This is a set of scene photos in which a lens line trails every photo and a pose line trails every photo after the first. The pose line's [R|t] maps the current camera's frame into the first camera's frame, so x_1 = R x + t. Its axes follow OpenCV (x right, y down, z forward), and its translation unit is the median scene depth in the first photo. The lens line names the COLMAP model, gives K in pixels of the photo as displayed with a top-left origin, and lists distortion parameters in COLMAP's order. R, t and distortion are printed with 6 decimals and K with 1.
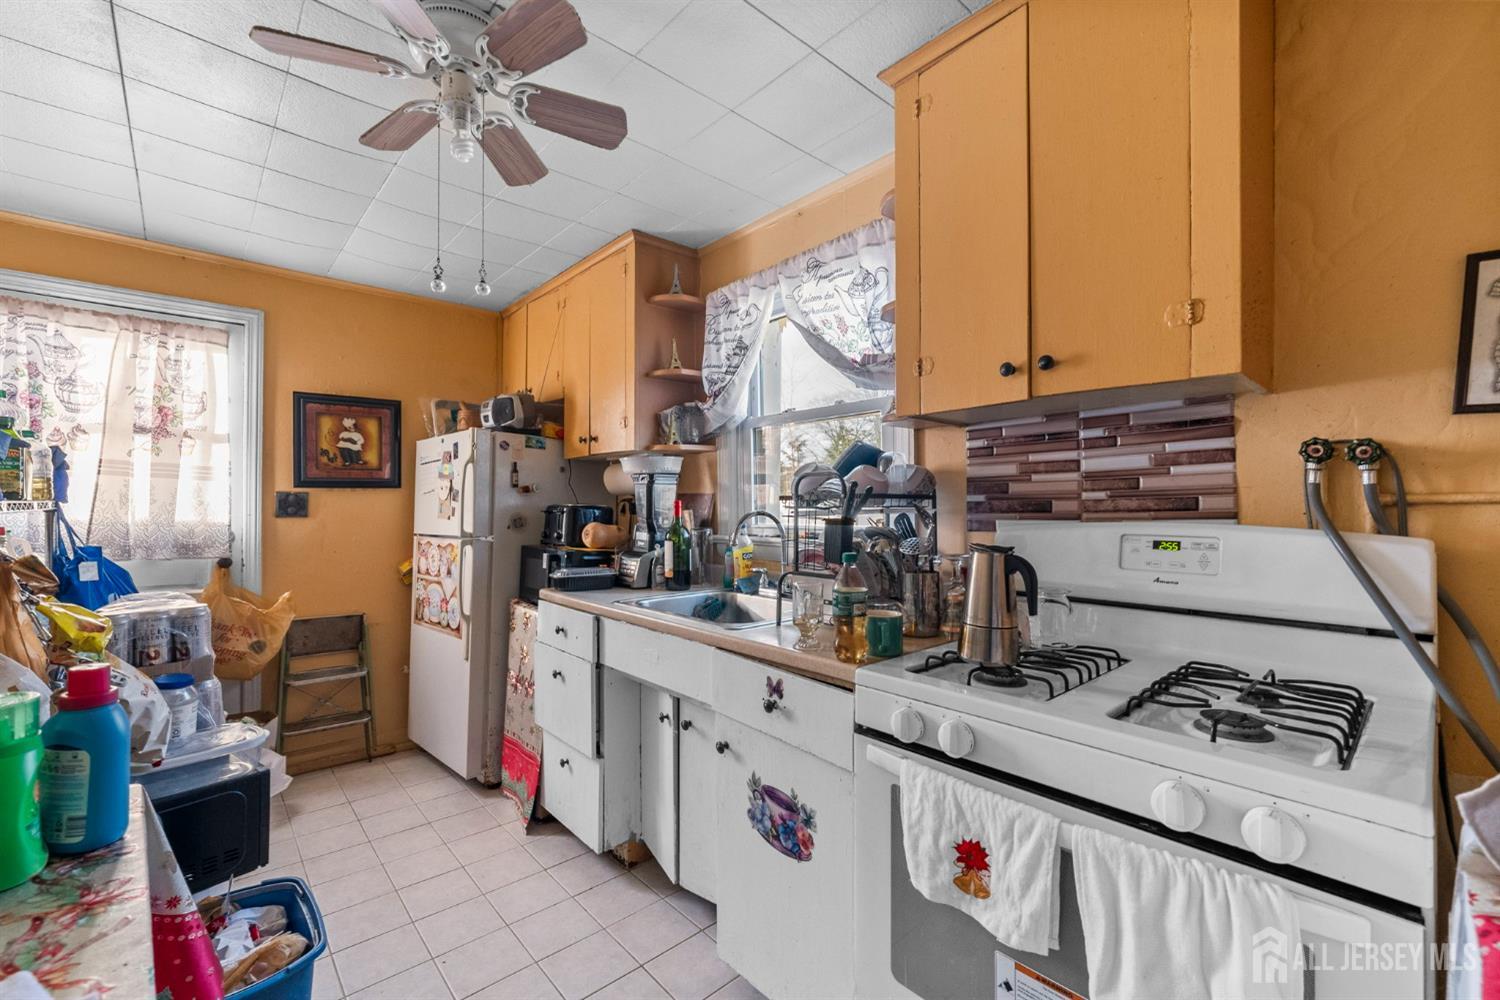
lens RADIAL K [[623.4, 0, 749.8], [0, 623.4, 501.0], [0, 0, 1]] dist [-0.000134, 0.000004]
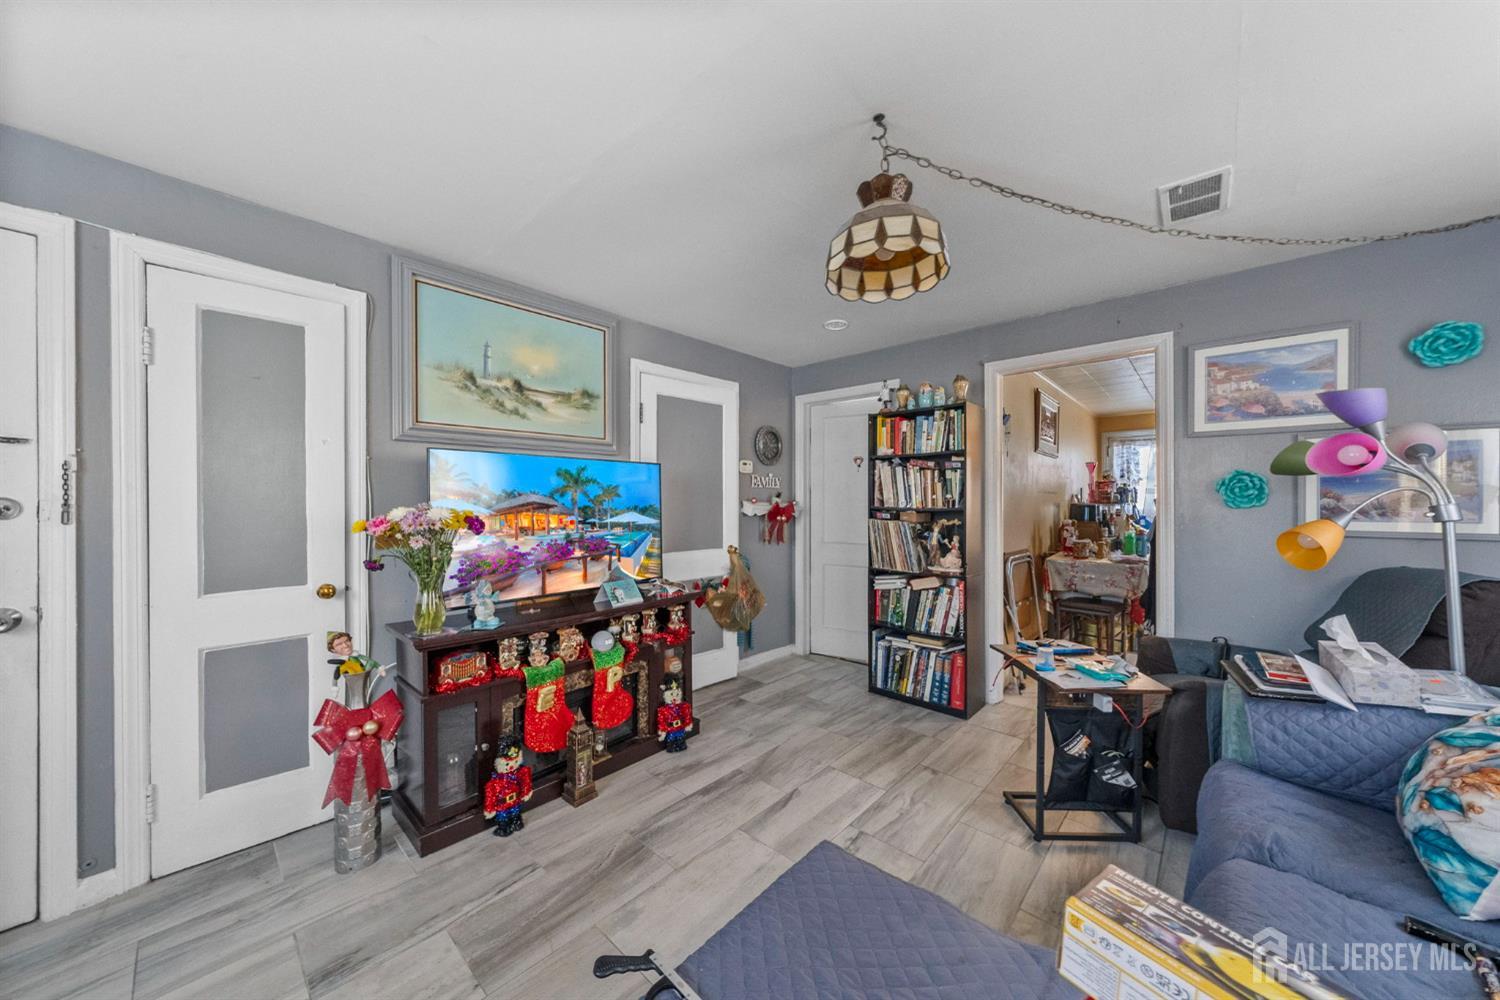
lens RADIAL K [[519.8, 0, 749.8], [0, 519.8, 501.8], [0, 0, 1]] dist [-0.006669, -0.000052]
pose [[0.100864, 0.001405, -0.994899, 1.278235], [0.013153, 0.999910, 0.002745, -0.034556], [0.994813, -0.013363, 0.100836, -1.181733]]
